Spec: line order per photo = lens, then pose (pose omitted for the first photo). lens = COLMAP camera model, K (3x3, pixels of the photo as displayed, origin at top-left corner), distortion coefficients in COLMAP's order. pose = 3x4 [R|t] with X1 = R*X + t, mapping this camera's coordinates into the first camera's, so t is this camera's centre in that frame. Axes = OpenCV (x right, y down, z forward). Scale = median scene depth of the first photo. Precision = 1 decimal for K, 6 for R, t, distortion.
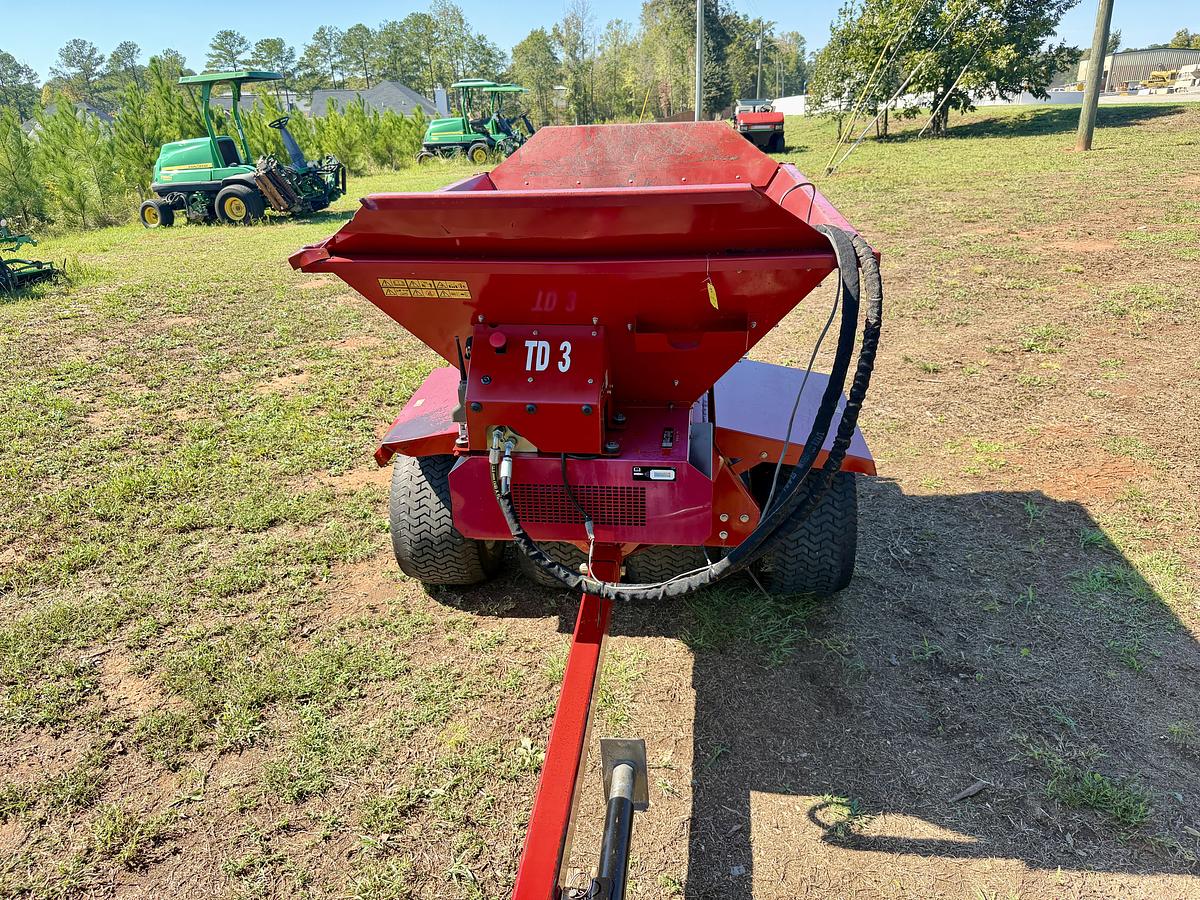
lens RADIAL K [[884.0, 0, 600.0], [0, 884.0, 450.0], [0, 0, 1]] dist [-0.000628, -0.003111]
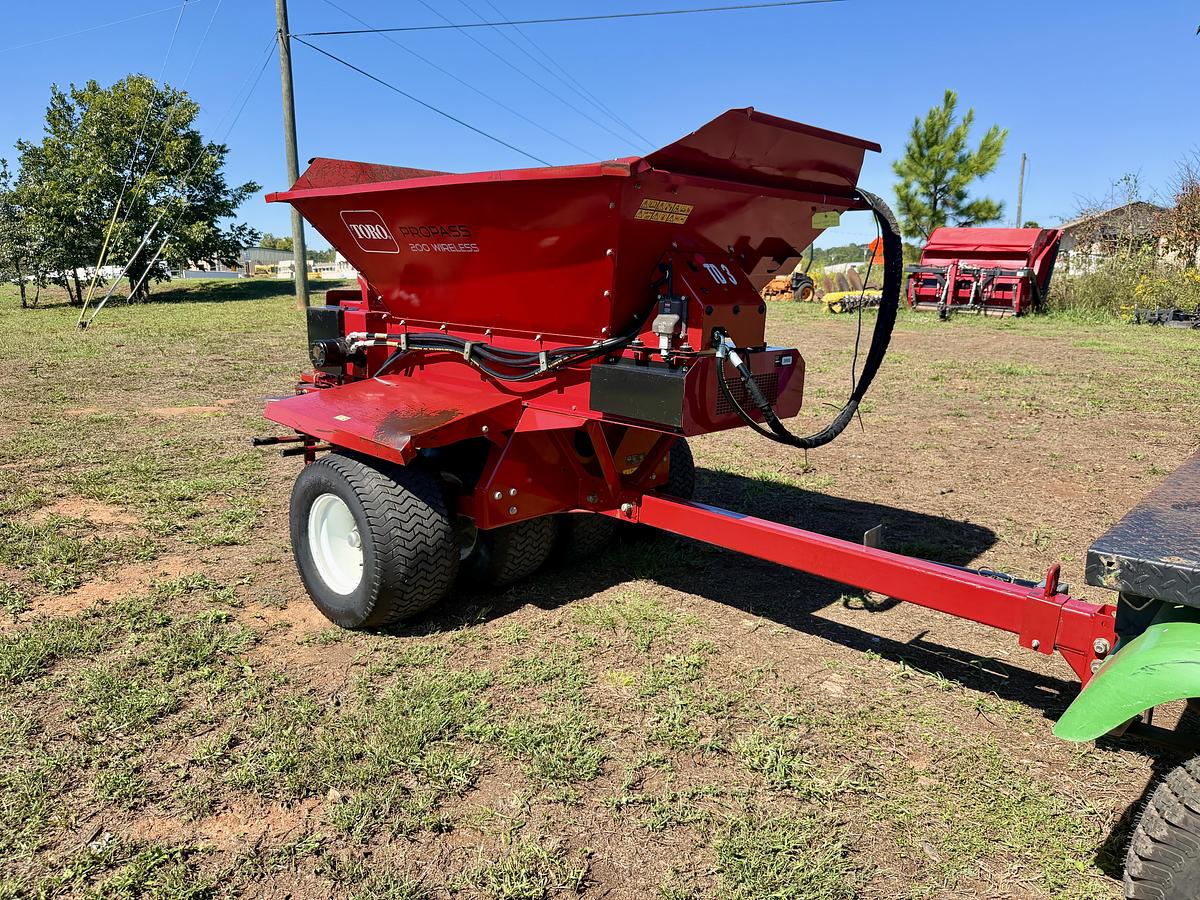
lens RADIAL K [[865.7, 0, 600.0], [0, 865.7, 450.0], [0, 0, 1]] dist [-0.002521, 0.002716]
pose [[0.598645, -0.128066, 0.790711, -0.762599], [0.283161, 0.957235, -0.059344, 0.103204], [-0.749296, 0.259424, 0.609307, 0.285852]]
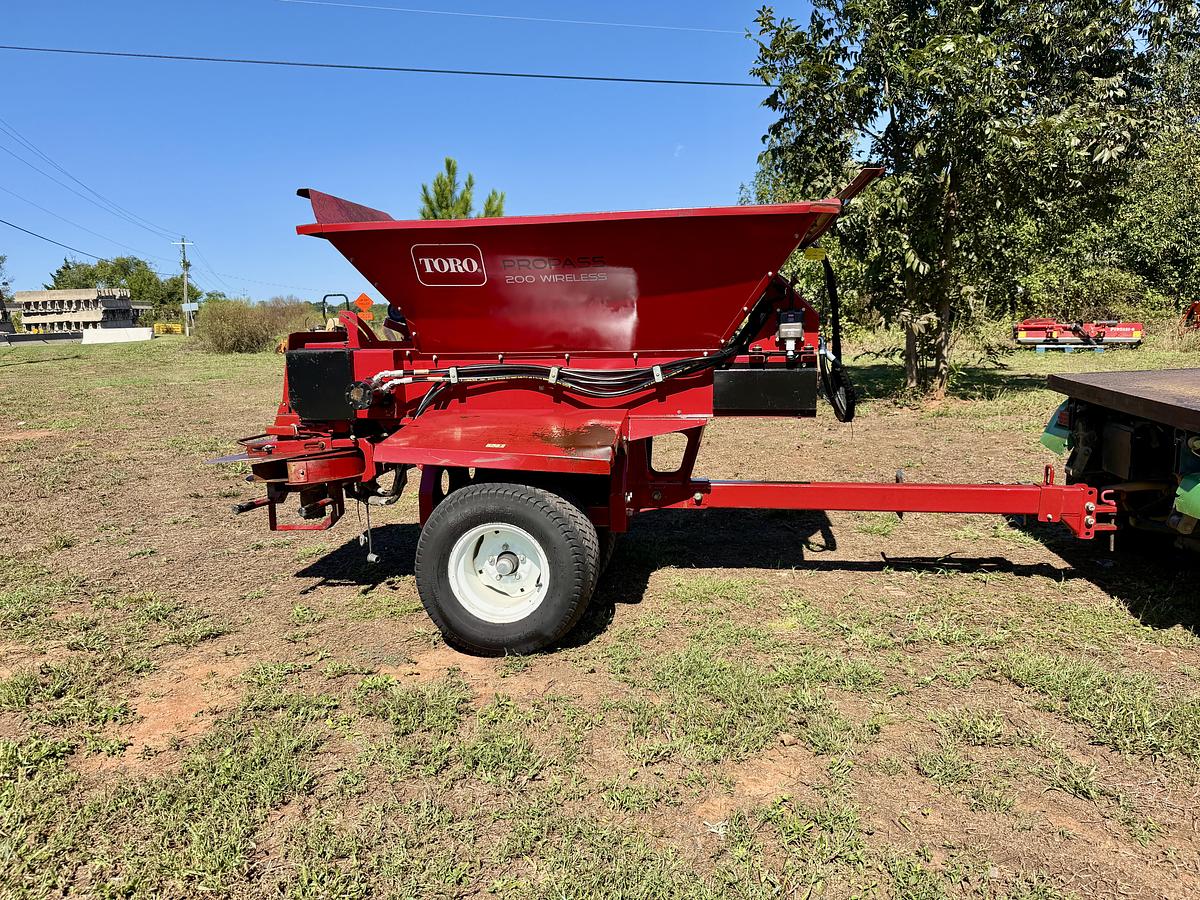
lens RADIAL K [[878.7, 0, 577.1], [0, 878.7, 436.2], [0, 0, 1]] dist [-0.004575, -0.003727]
pose [[0.050095, -0.102035, 0.993519, -1.112624], [0.415442, 0.906752, 0.072177, -0.097111], [-0.908239, 0.409133, 0.087813, 0.863822]]
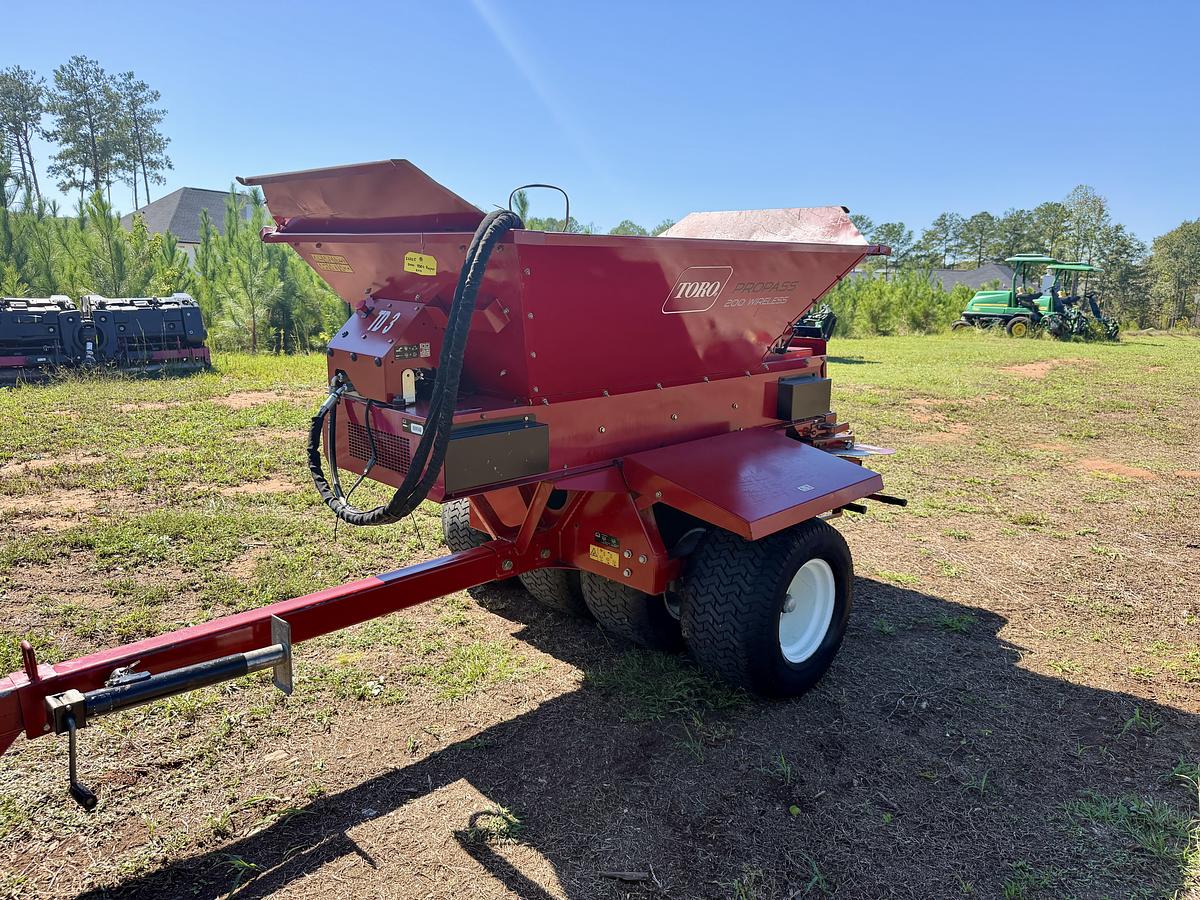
lens RADIAL K [[878.7, 0, 577.1], [0, 878.7, 436.2], [0, 0, 1]] dist [-0.004575, -0.003727]
pose [[0.773548, 0.170272, -0.610436, 0.608786], [-0.289531, 0.951781, -0.101411, 0.060587], [0.563734, 0.255186, 0.785547, 0.145283]]
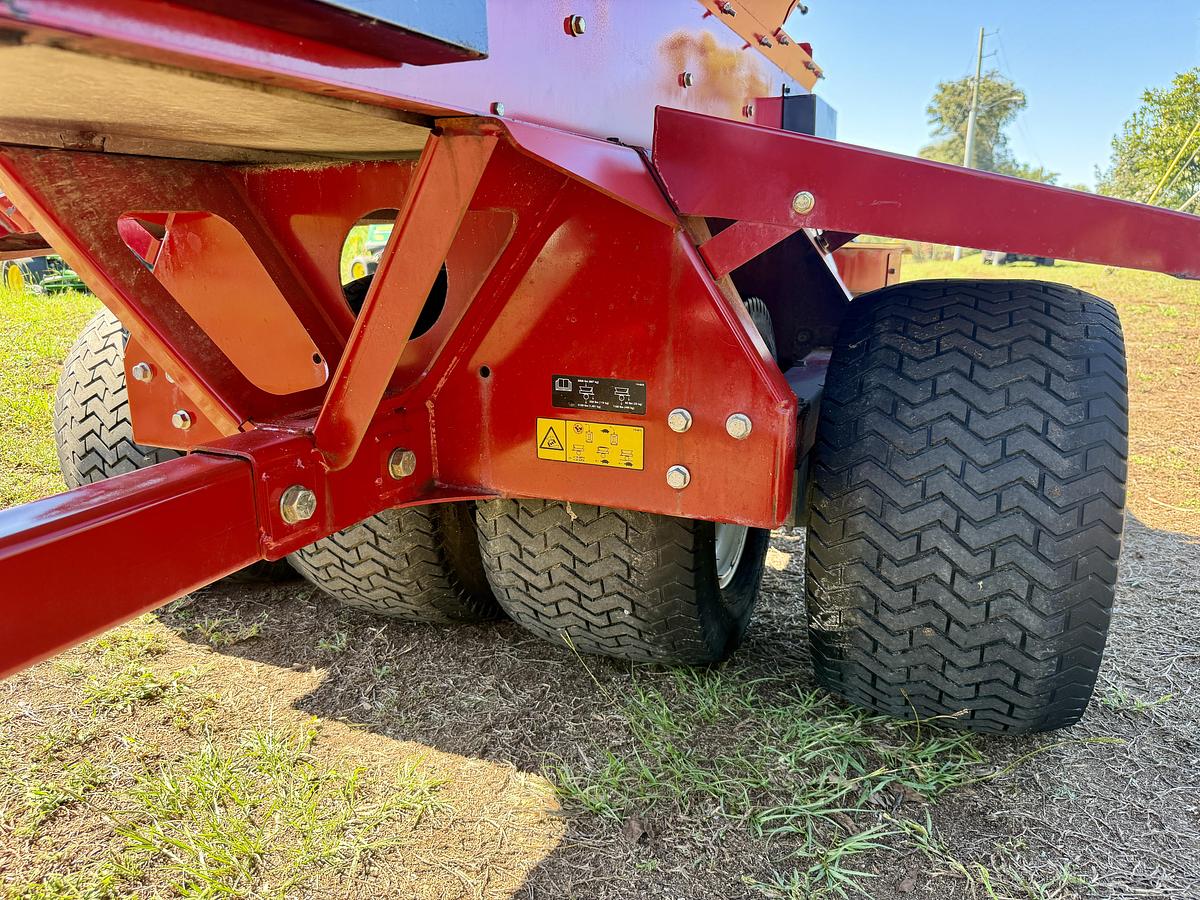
lens RADIAL K [[881.3, 0, 604.5], [0, 881.3, 464.7], [0, 0, 1]] dist [-0.010265, -0.007984]
pose [[0.960244, 0.105949, -0.258276, 0.180089], [-0.140984, 0.982578, -0.121095, 0.123540], [0.240946, 0.152693, 0.958452, 0.611945]]
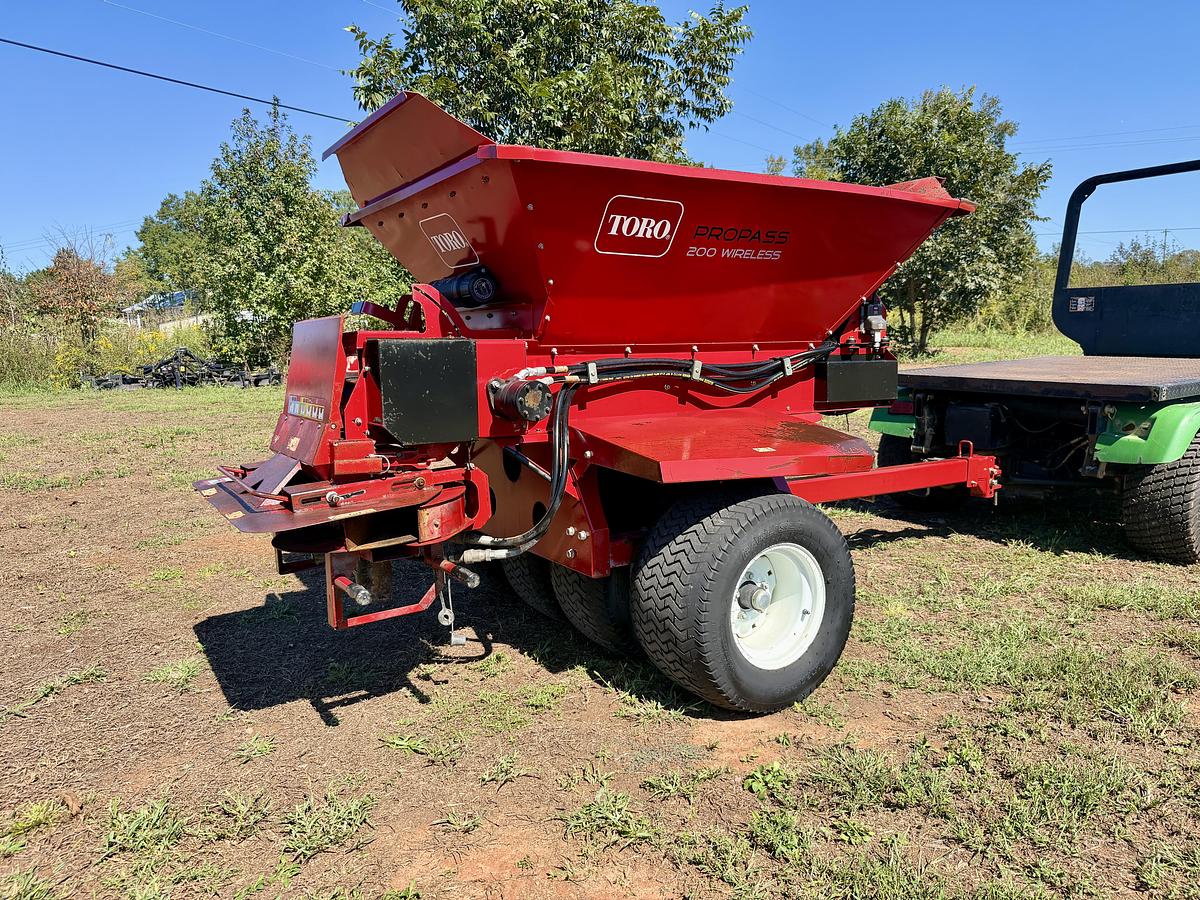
lens RADIAL K [[863.6, 0, 580.0], [0, 863.6, 447.2], [0, 0, 1]] dist [-0.003477, -0.003838]
pose [[-0.609883, -0.049923, 0.790917, -0.692253], [0.349684, 0.878651, 0.325105, -0.352863], [-0.711170, 0.474847, -0.518418, 1.516572]]
